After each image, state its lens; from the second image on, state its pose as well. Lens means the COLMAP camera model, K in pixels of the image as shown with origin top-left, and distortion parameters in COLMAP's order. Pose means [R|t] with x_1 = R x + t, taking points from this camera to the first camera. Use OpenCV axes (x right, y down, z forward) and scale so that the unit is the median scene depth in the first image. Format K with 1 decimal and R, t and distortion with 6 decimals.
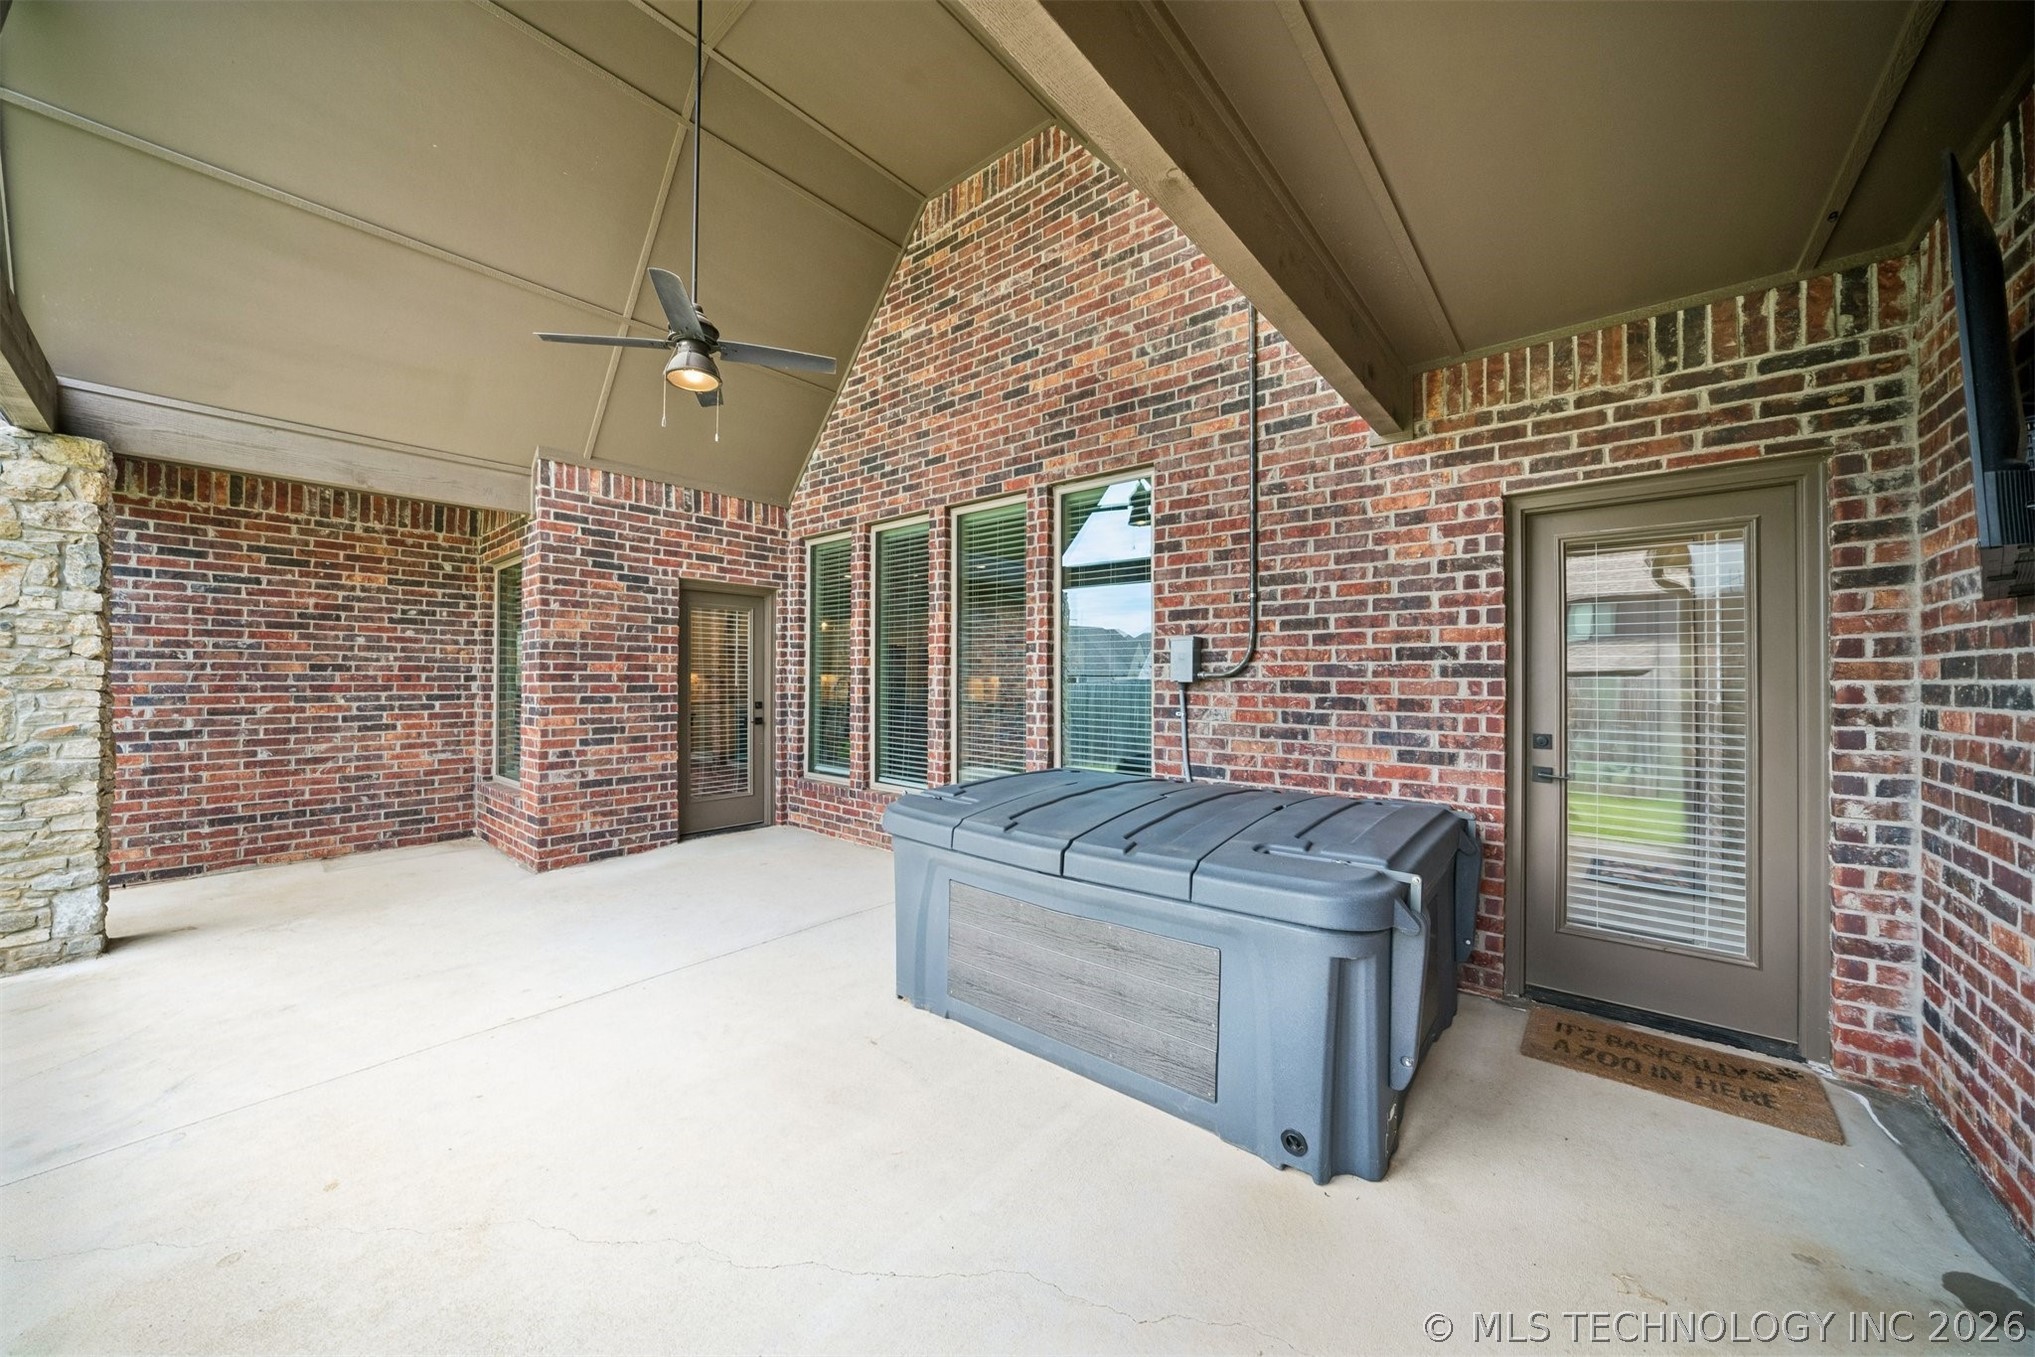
lens RADIAL K [[706.0, 0, 996.3], [0, 706.0, 666.8], [0, 0, 1]] dist [-0.000671, 0.000515]
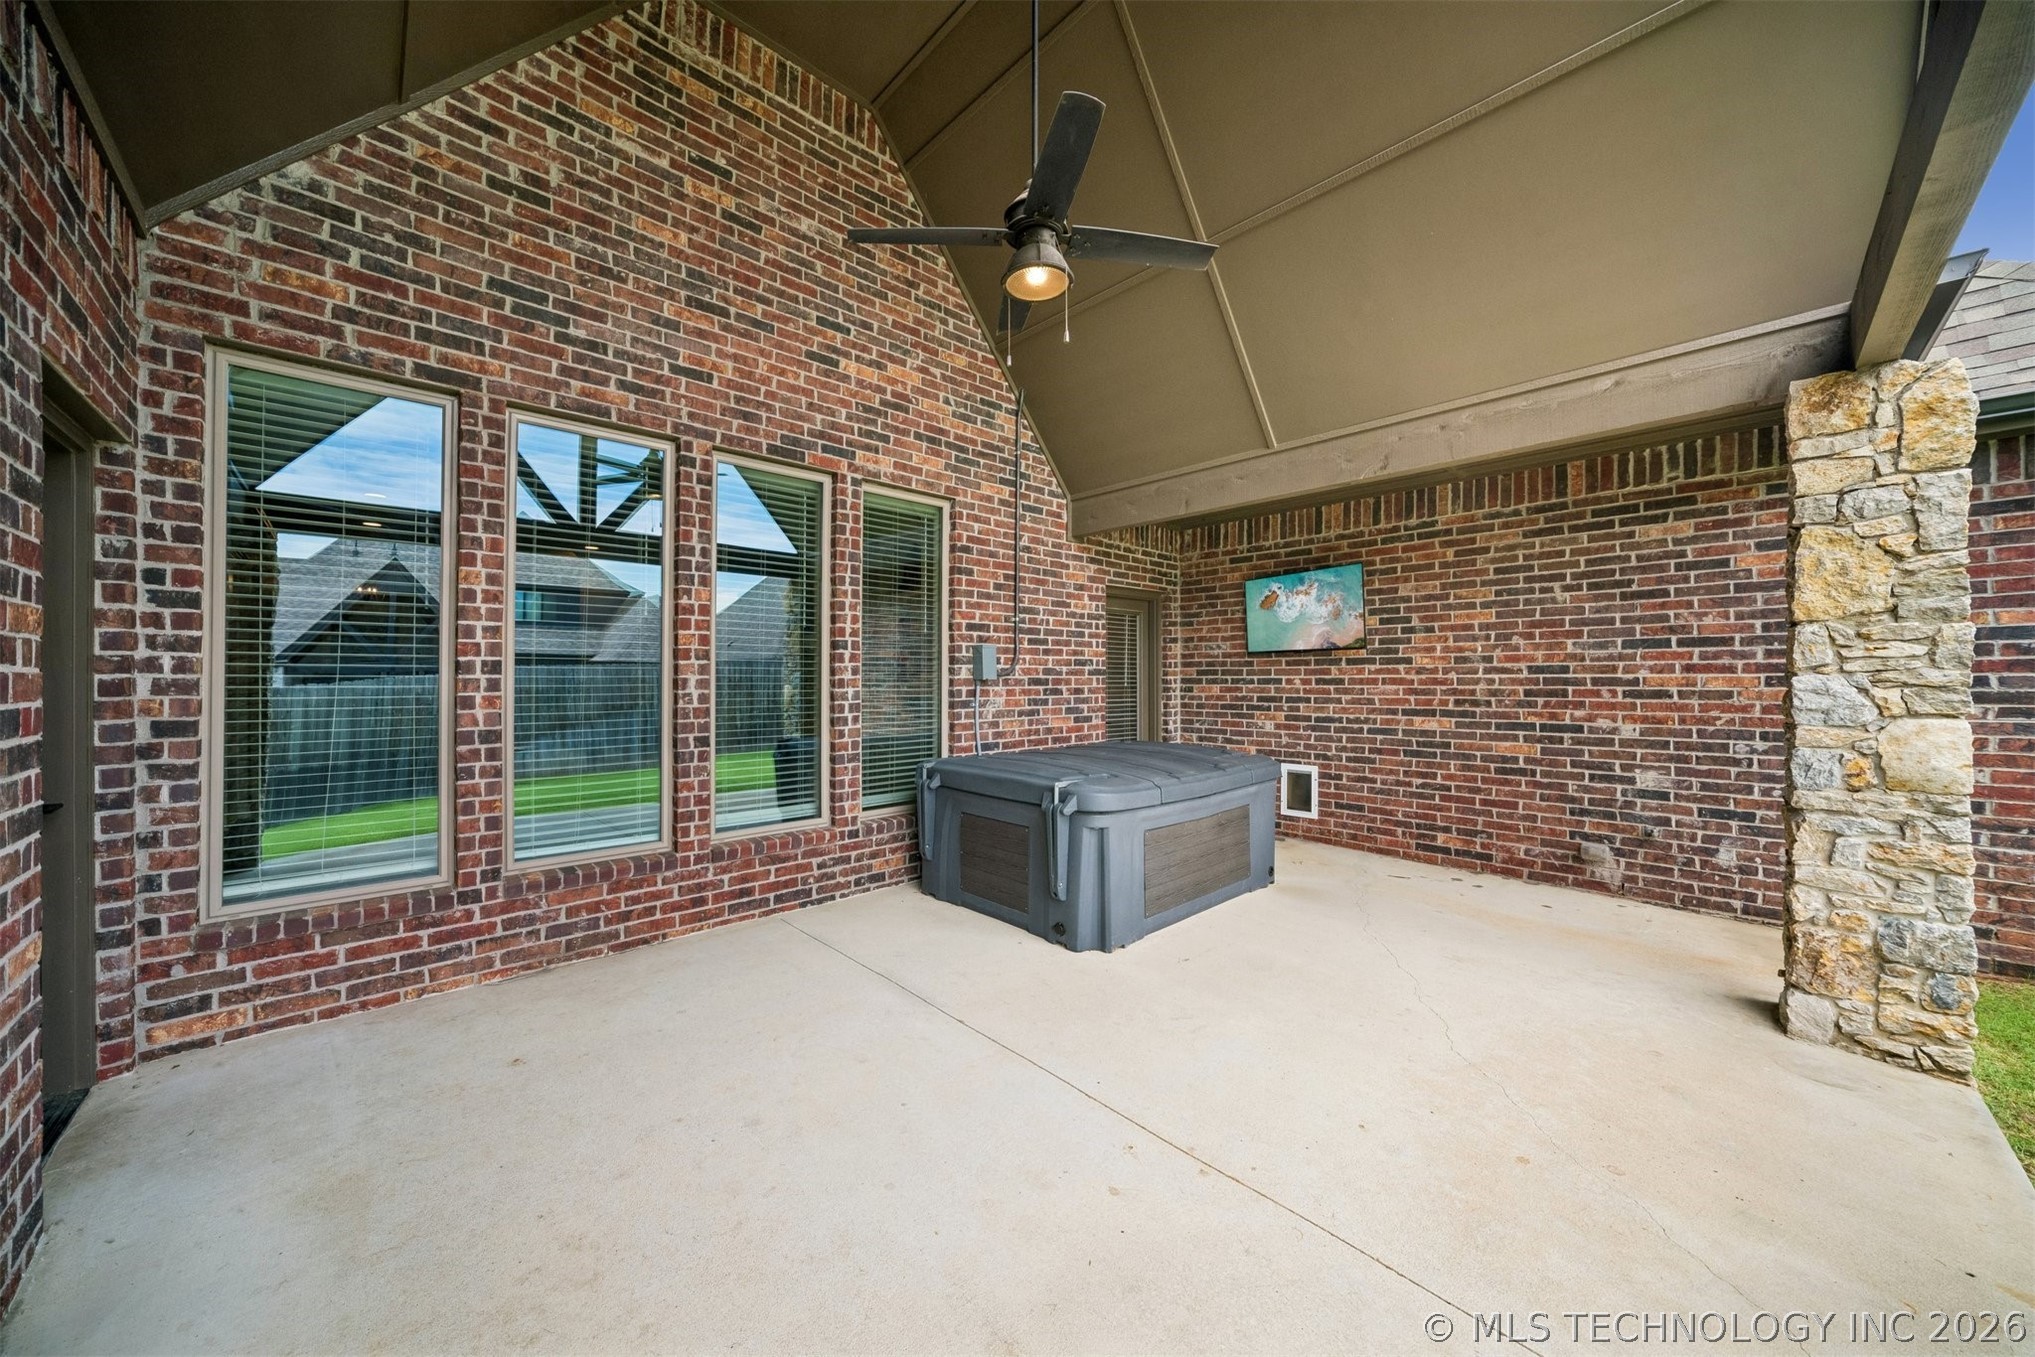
lens RADIAL K [[706.0, 0, 995.7], [0, 706.0, 683.1], [0, 0, 1]] dist [-0.000671, 0.000515]
pose [[0.129176, -0.008143, 0.991588, -1.005810], [-0.008479, 0.999921, 0.009316, 0.015506], [-0.991585, -0.009611, 0.129097, 0.799598]]
